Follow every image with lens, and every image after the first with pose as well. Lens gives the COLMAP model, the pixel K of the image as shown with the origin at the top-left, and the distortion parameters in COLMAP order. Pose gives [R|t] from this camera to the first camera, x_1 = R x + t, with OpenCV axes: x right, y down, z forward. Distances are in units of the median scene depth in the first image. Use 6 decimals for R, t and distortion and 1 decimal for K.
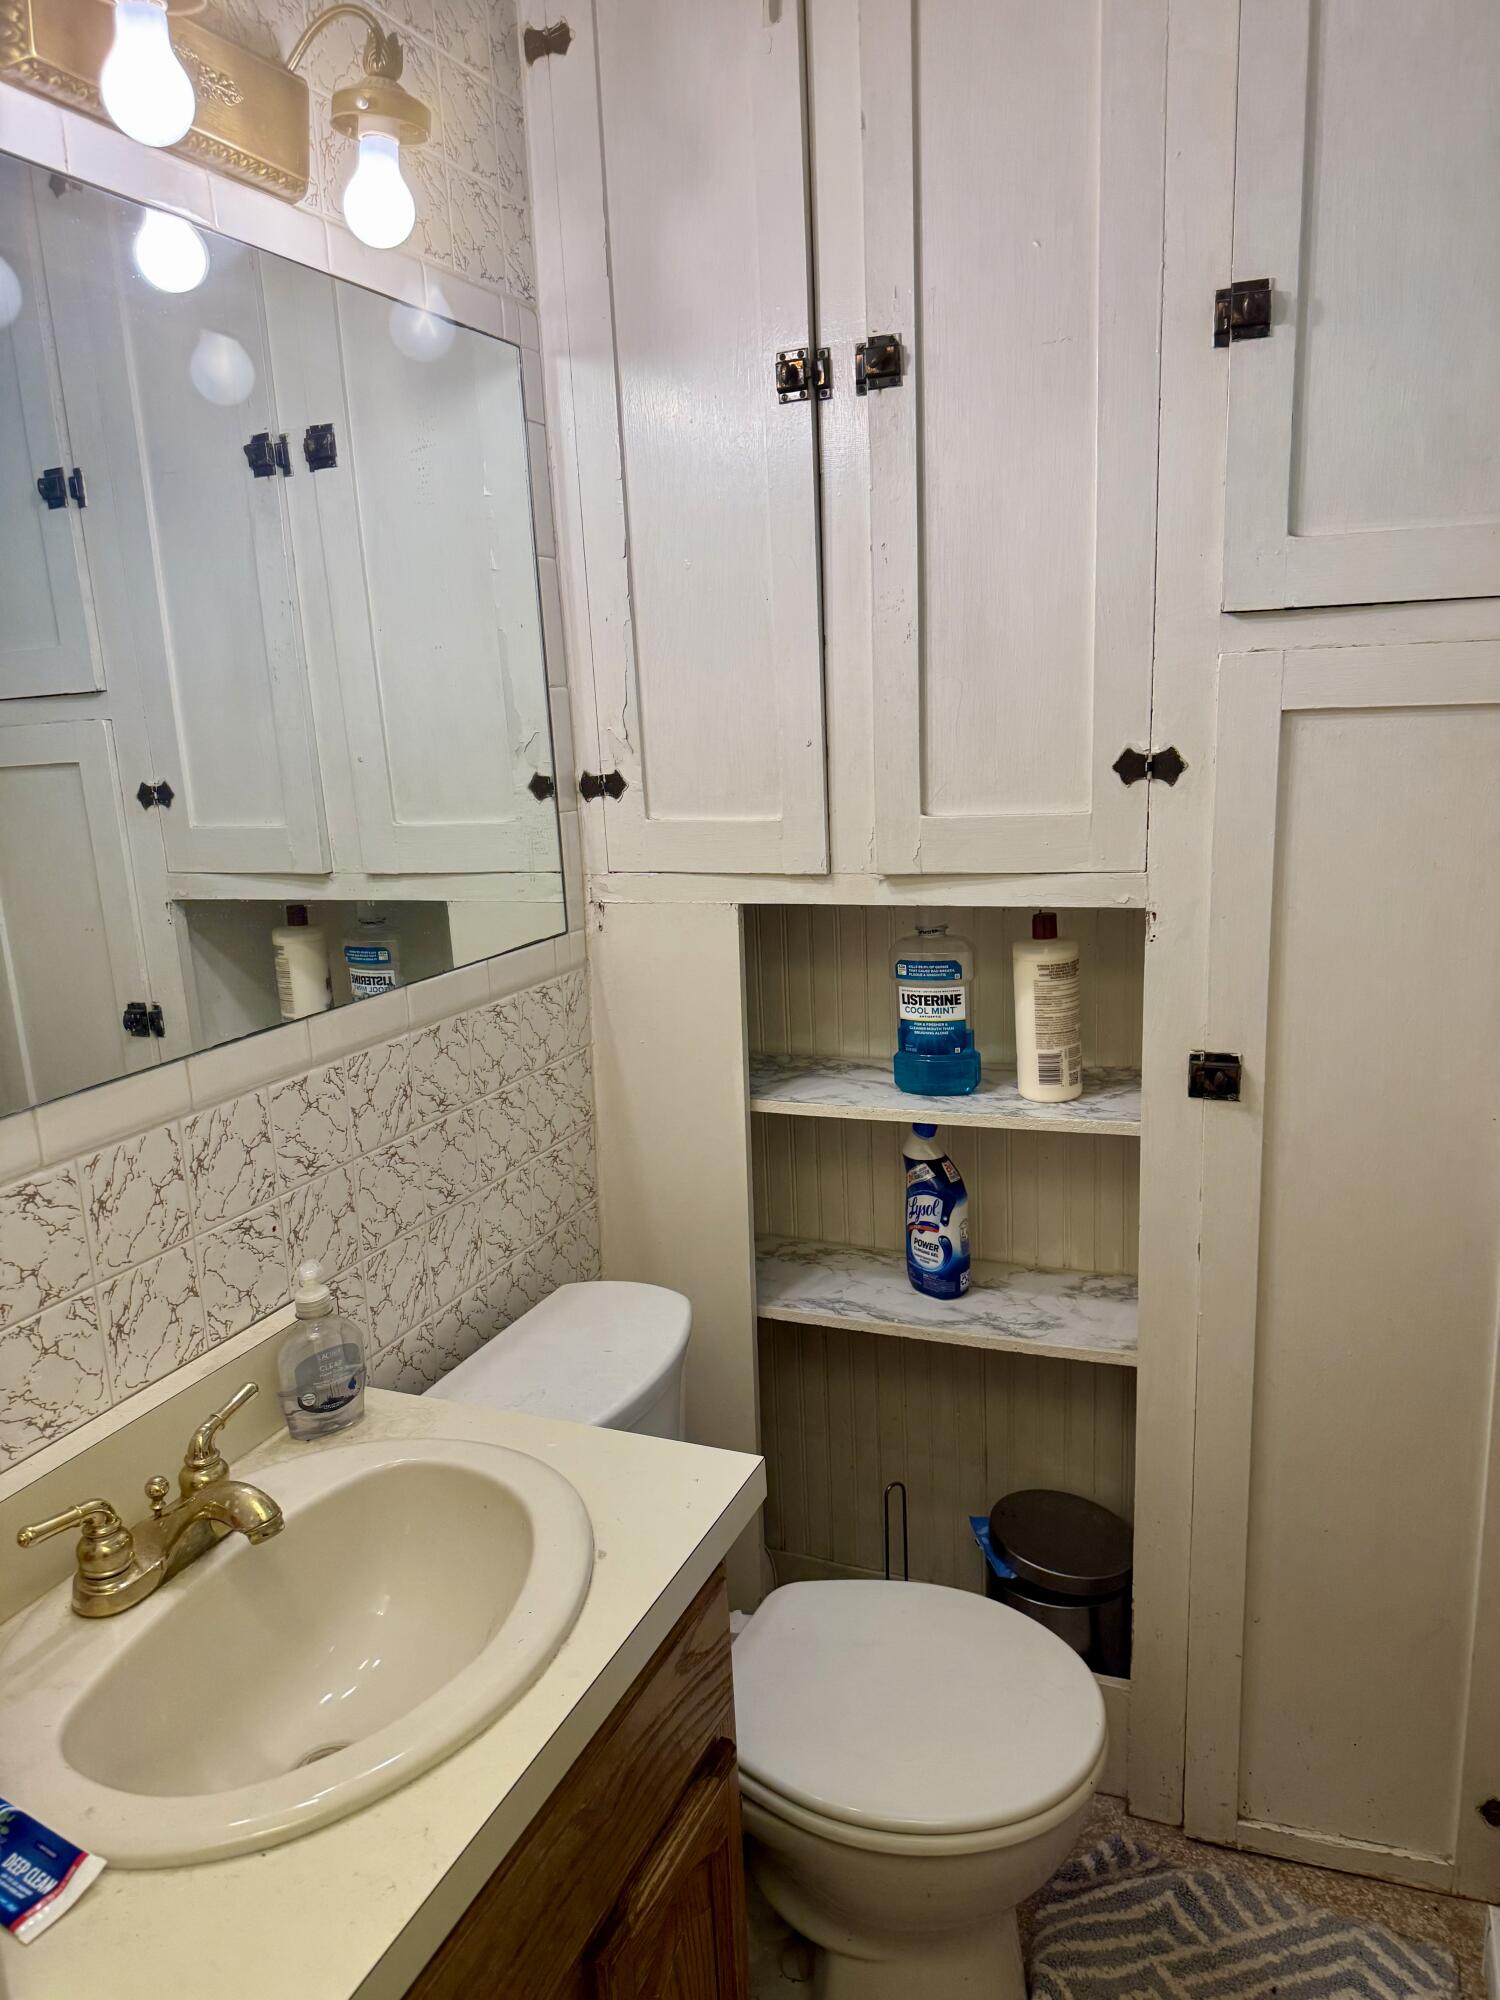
lens RADIAL K [[1378.6, 0, 751.2], [0, 1378.6, 995.6], [0, 0, 1]] dist [0.139279, -0.185434]
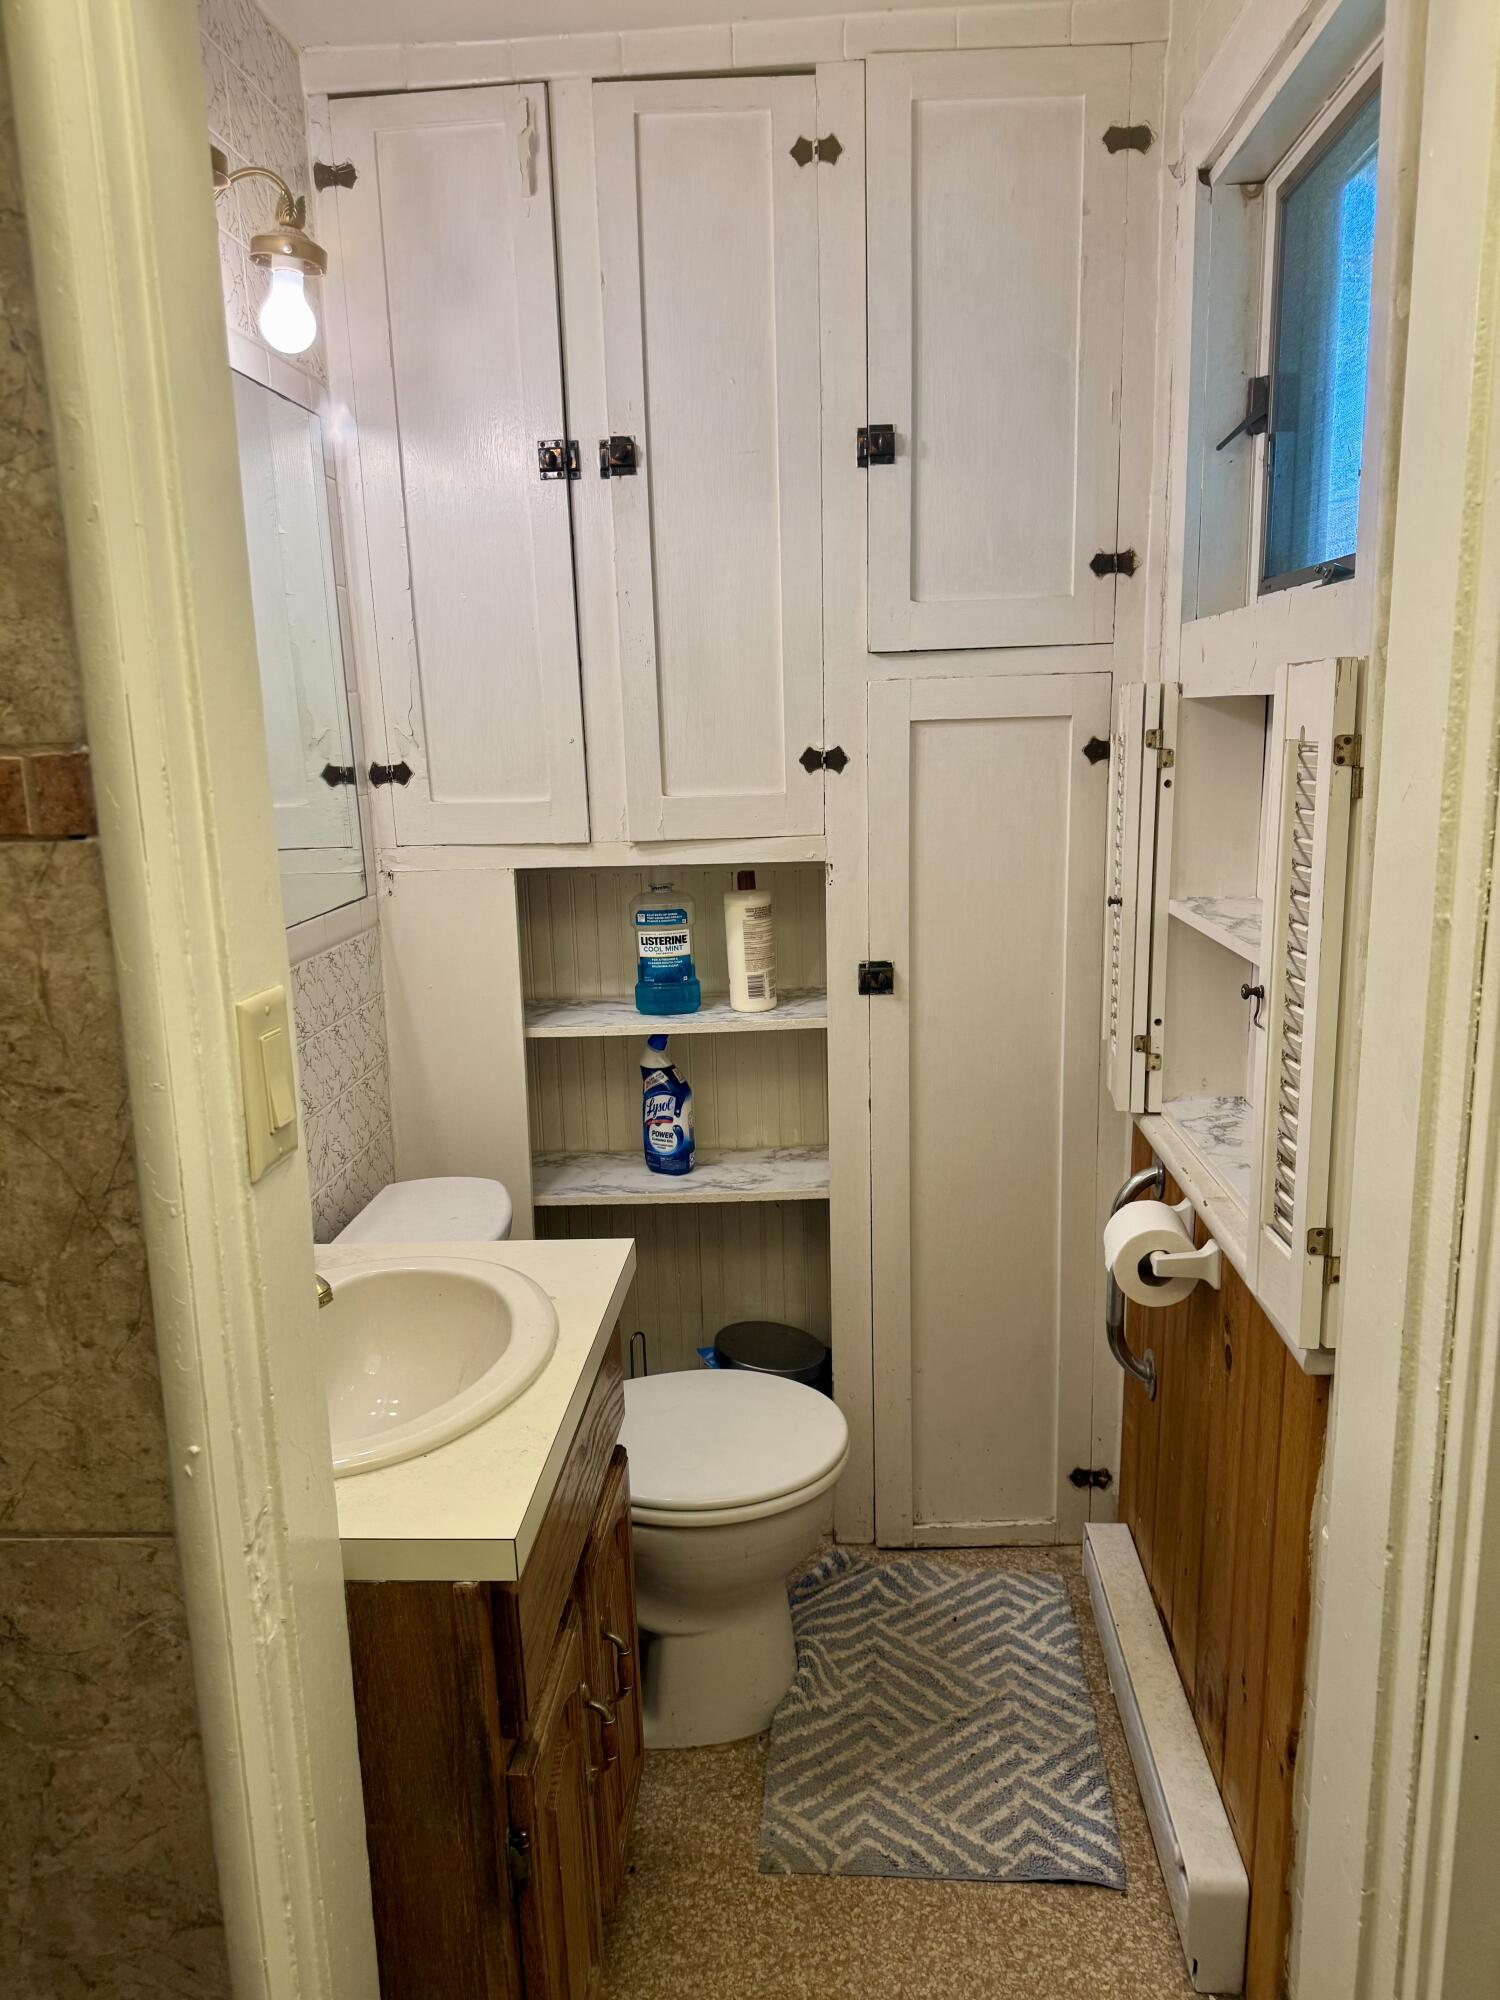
lens RADIAL K [[1378.6, 0, 751.2], [0, 1378.6, 995.6], [0, 0, 1]] dist [0.139279, -0.185434]
pose [[0.942590, -0.053228, 0.329682, -0.225217], [0.058104, 0.998298, -0.004947, 0.066753], [-0.328857, 0.023819, 0.944079, -0.252723]]
